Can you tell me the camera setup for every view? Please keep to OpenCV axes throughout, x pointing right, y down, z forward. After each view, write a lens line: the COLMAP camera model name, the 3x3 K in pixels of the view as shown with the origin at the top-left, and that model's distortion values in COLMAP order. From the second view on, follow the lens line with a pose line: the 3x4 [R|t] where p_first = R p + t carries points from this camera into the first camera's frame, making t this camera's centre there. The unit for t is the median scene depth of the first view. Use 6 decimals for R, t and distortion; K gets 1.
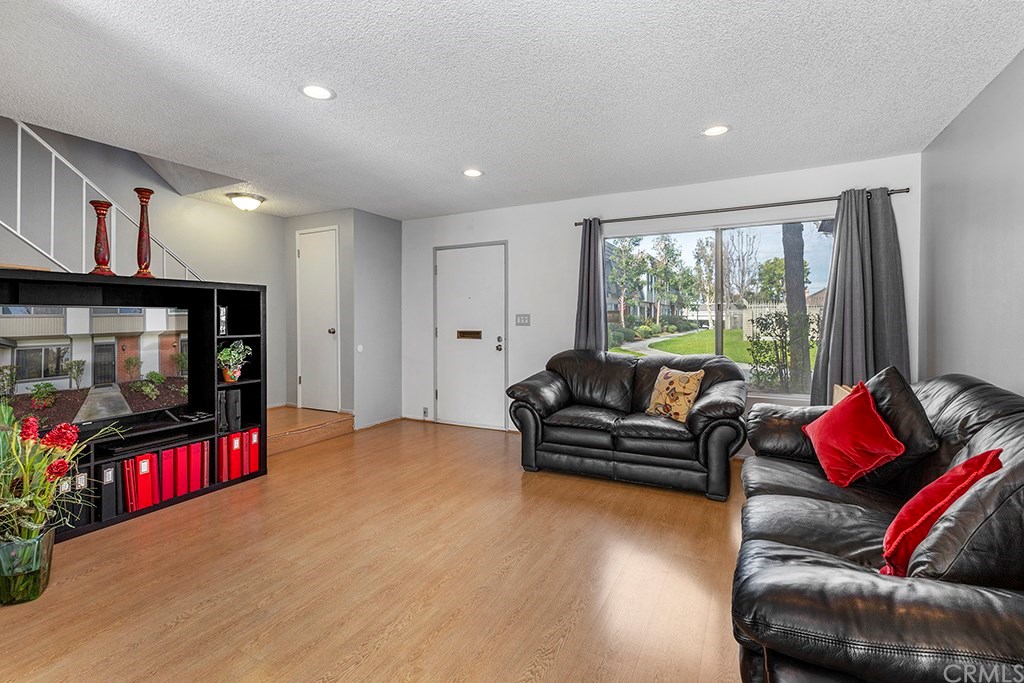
lens RADIAL K [[476.3, 0, 490.6], [0, 476.3, 321.8], [0, 0, 1]] dist [0.005972, -0.001145]
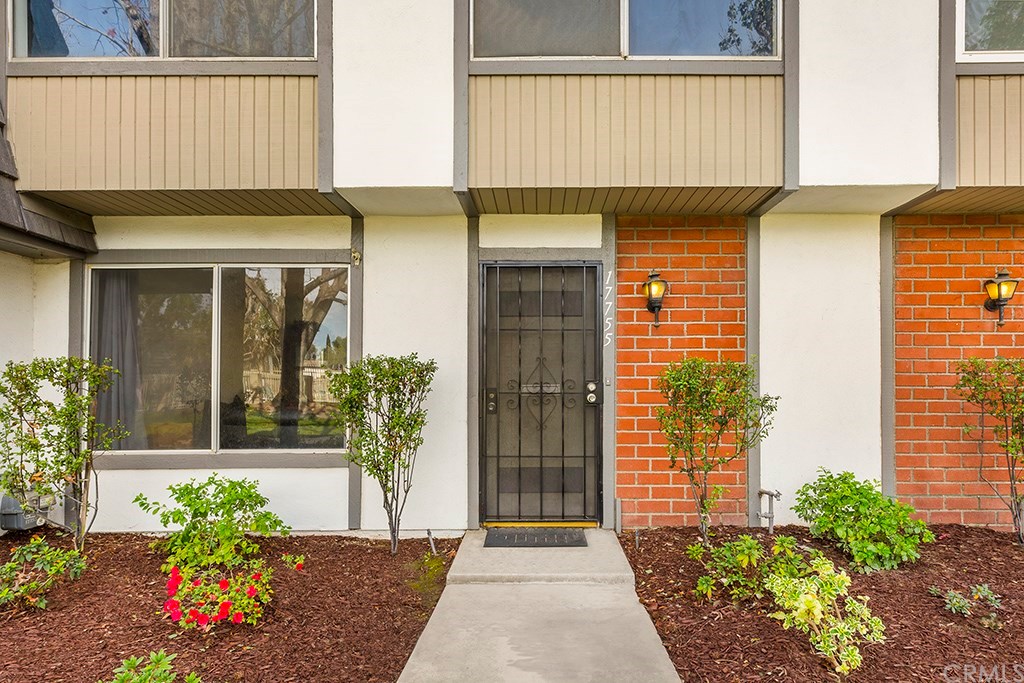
lens RADIAL K [[476.3, 0, 510.6], [0, 476.3, 340.3], [0, 0, 1]] dist [0.005972, -0.001145]
pose [[0.419228, 0.008425, -0.907842, -0.715479], [-0.010636, 0.999934, 0.004369, 0.075189], [0.907819, 0.007824, 0.419290, 0.982731]]
